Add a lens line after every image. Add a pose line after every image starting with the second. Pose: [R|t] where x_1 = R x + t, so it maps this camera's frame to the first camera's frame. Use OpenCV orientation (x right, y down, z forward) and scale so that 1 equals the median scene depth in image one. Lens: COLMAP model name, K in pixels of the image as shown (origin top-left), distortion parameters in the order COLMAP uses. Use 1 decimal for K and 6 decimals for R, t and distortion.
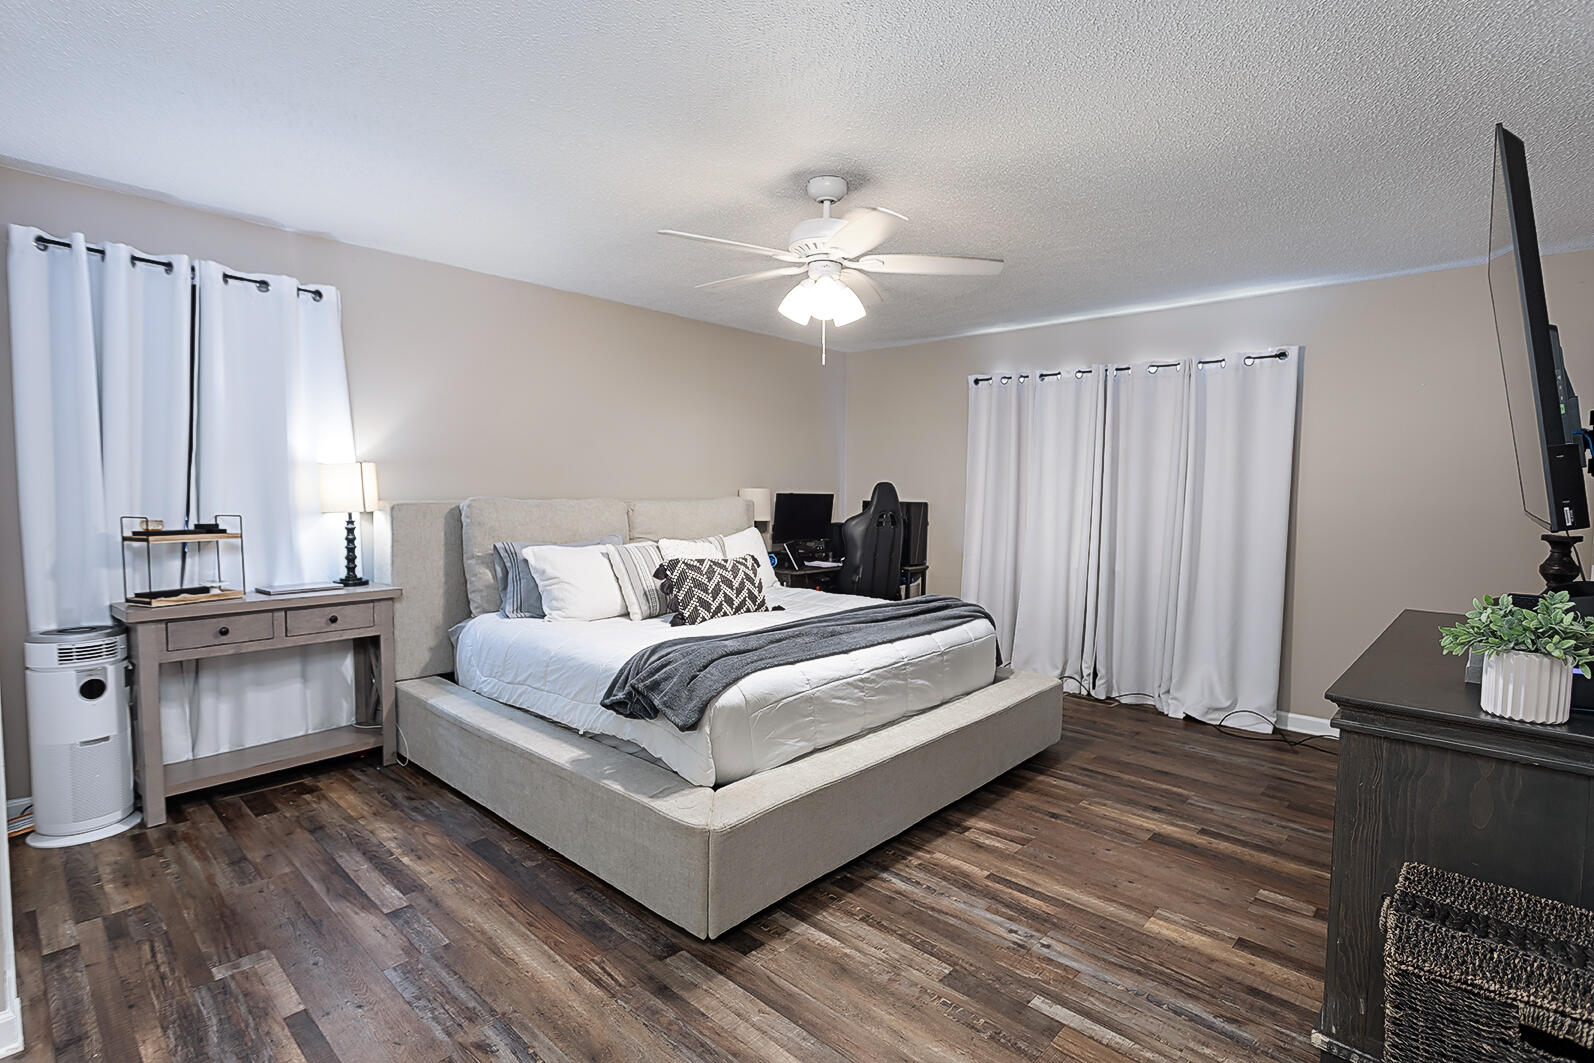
lens RADIAL K [[761.4, 0, 796.0], [0, 761.4, 528.5], [0, 0, 1]] dist [-0.000350, 0.002198]
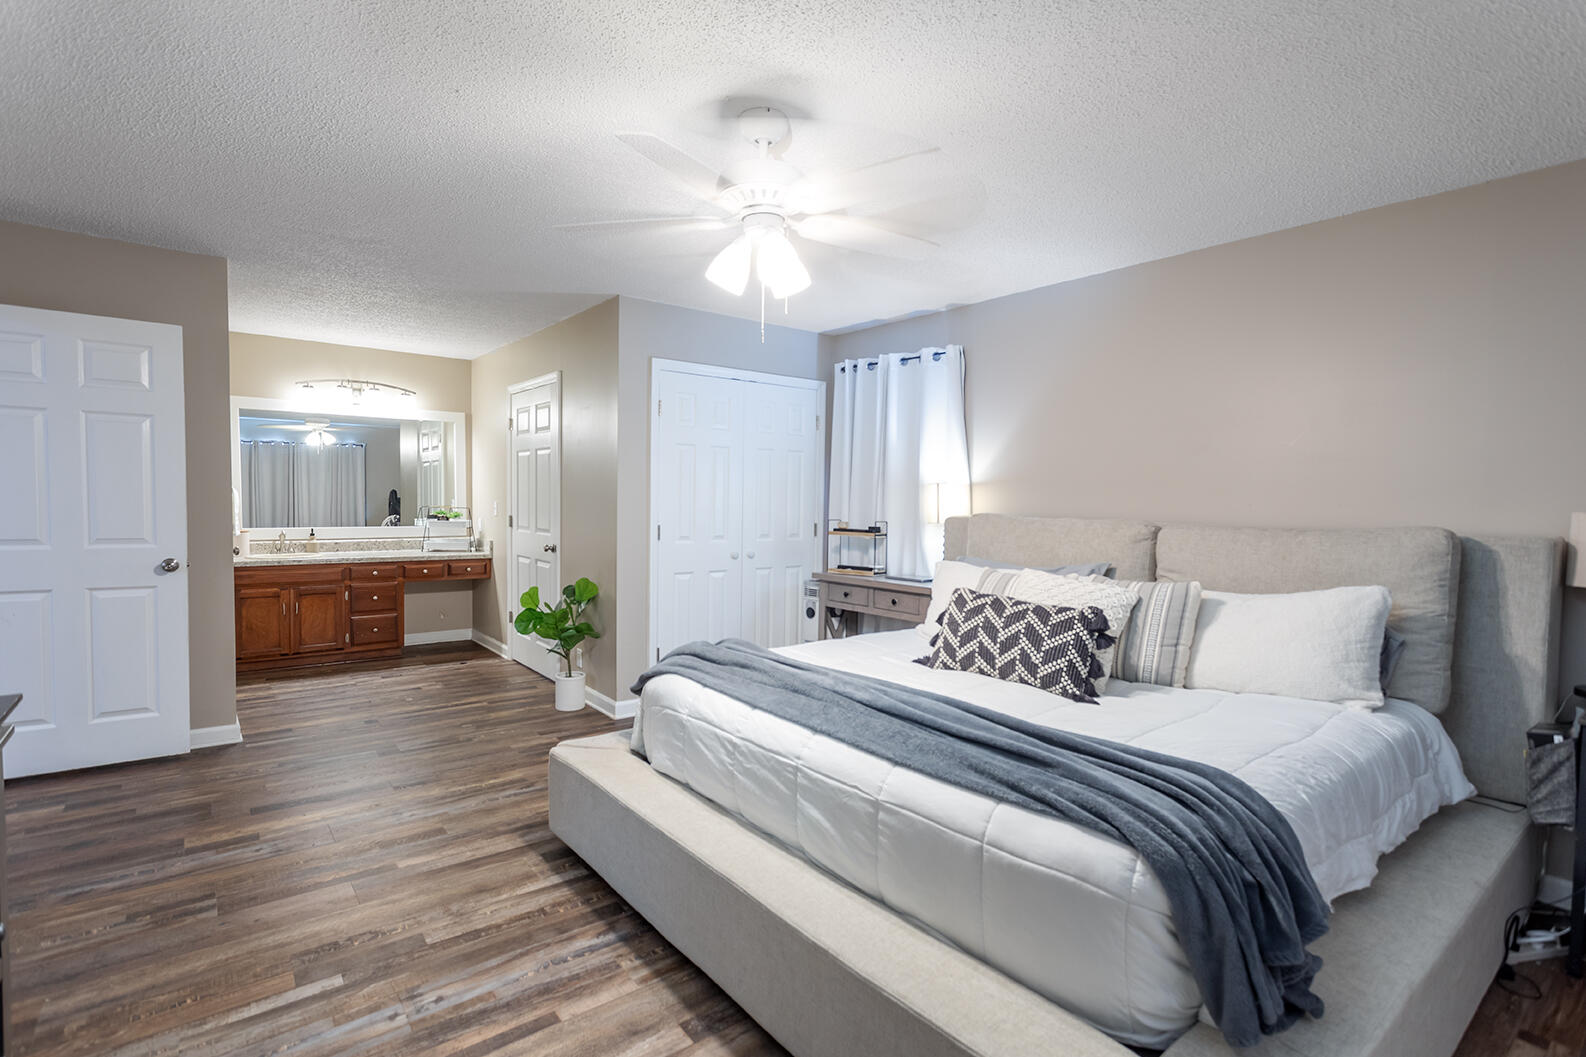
lens RADIAL K [[757.6, 0, 794.4], [0, 757.6, 536.0], [0, 0, 1]] dist [-0.000350, 0.002198]
pose [[-0.148483, 0.032667, -0.988375, 0.865883], [-0.074671, 0.996231, 0.044144, -0.049162], [0.986092, 0.080357, -0.145485, 1.215219]]
